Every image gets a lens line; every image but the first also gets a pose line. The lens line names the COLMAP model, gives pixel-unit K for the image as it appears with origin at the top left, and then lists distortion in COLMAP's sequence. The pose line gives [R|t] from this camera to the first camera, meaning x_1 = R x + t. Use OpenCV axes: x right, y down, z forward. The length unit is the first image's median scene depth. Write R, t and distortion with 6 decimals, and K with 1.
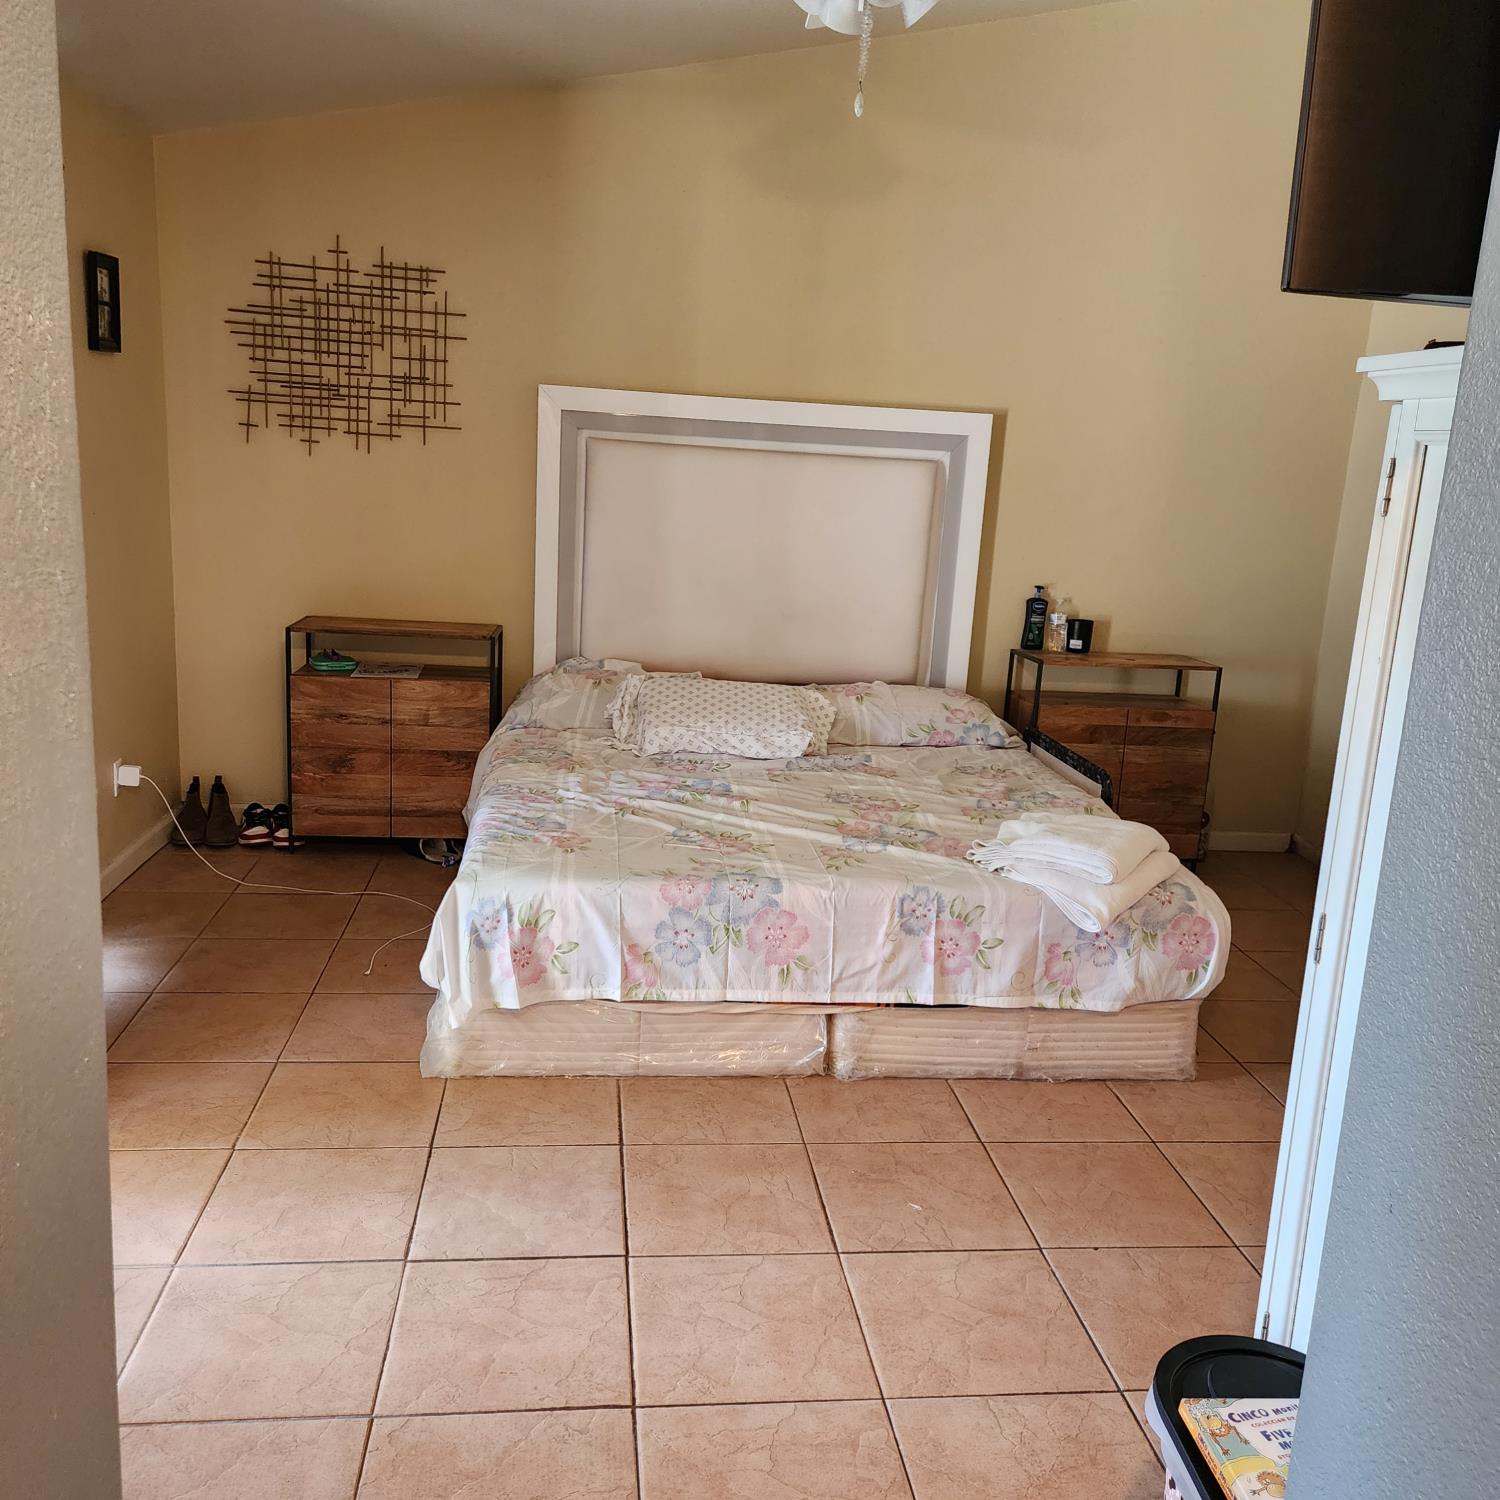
lens RADIAL K [[1334.9, 0, 761.4], [0, 1334.9, 748.0], [0, 0, 1]] dist [0.096369, -0.104993]
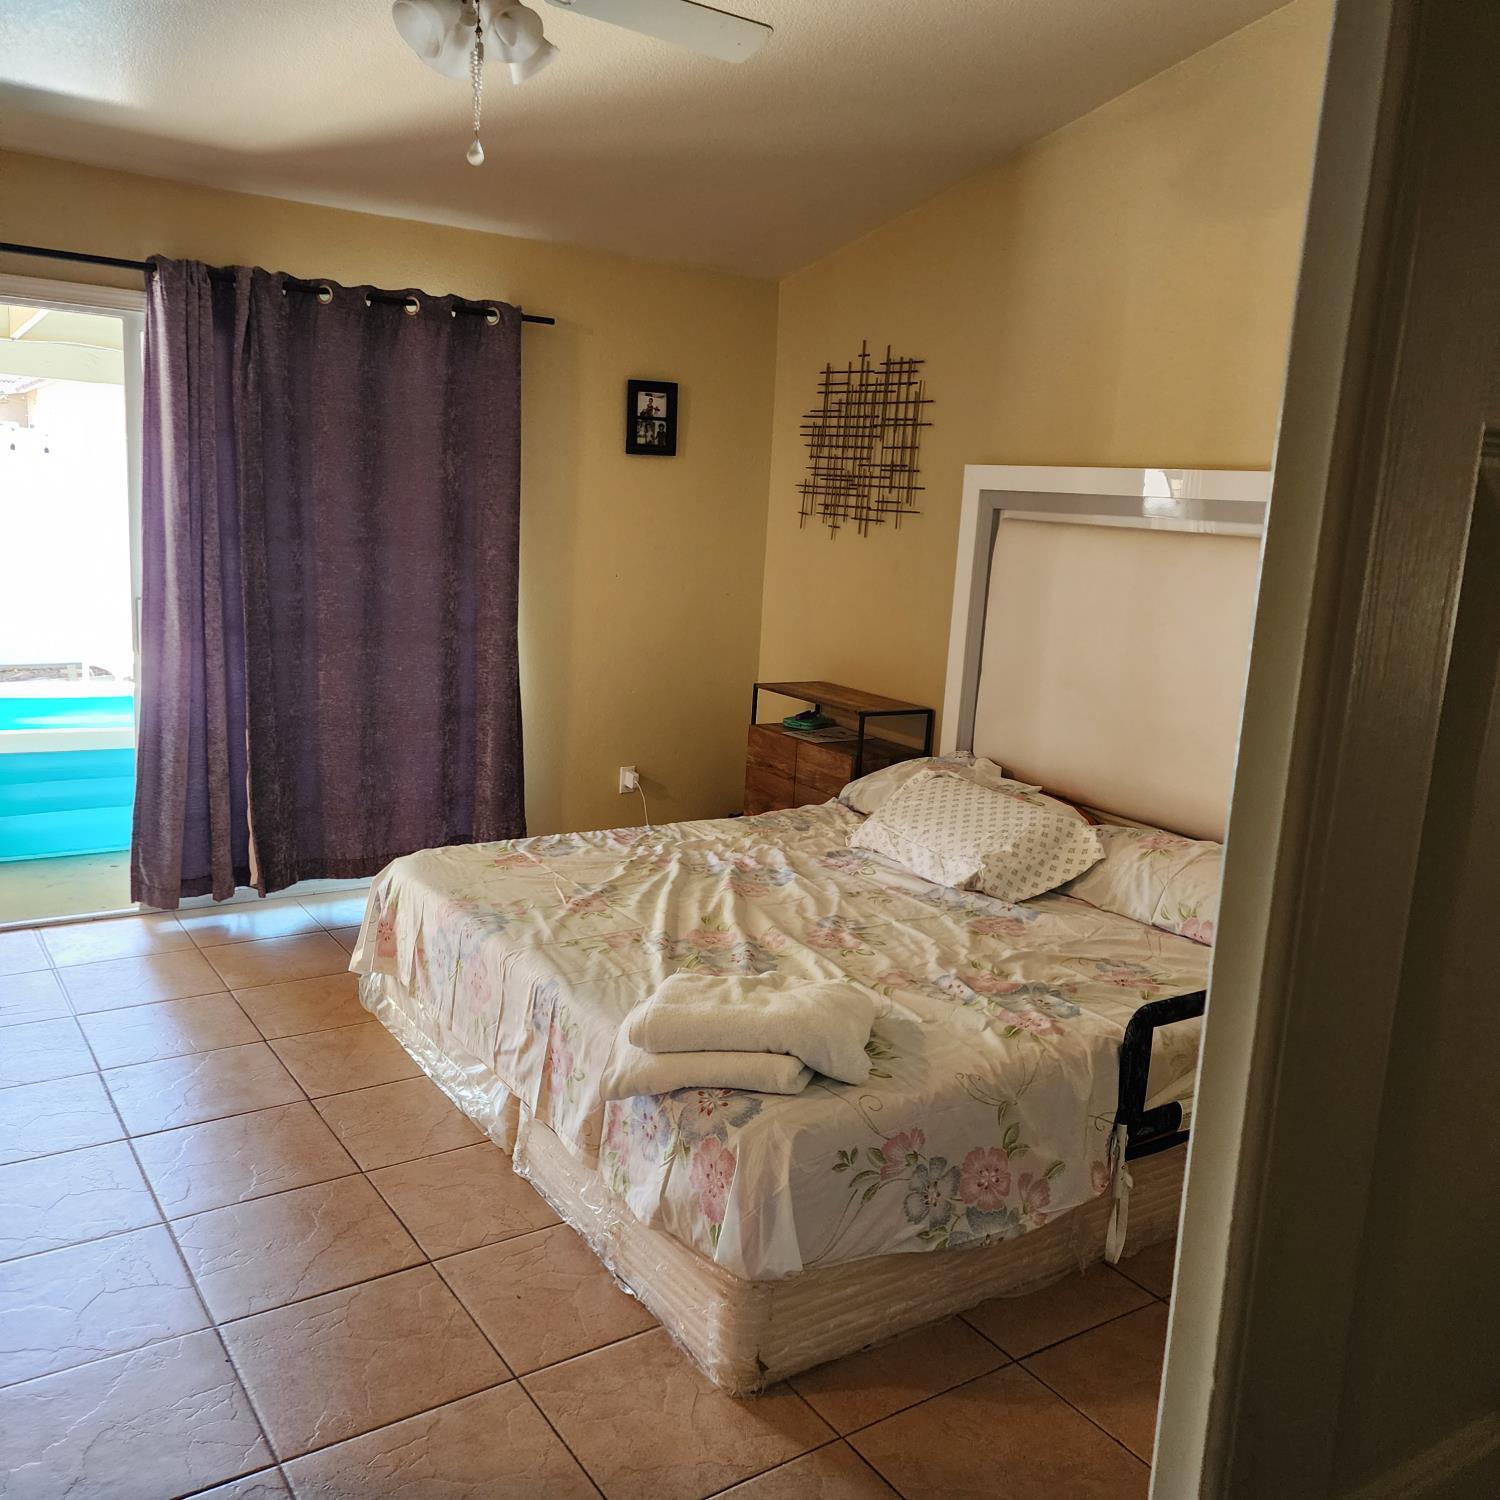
lens RADIAL K [[1334.9, 0, 758.2], [0, 1334.9, 758.3], [0, 0, 1]] dist [0.096369, -0.104993]
pose [[0.467699, 0.143323, -0.872191, 0.635540], [-0.224455, 0.973678, 0.039640, -0.071553], [0.854914, 0.177228, 0.487557, 0.447636]]
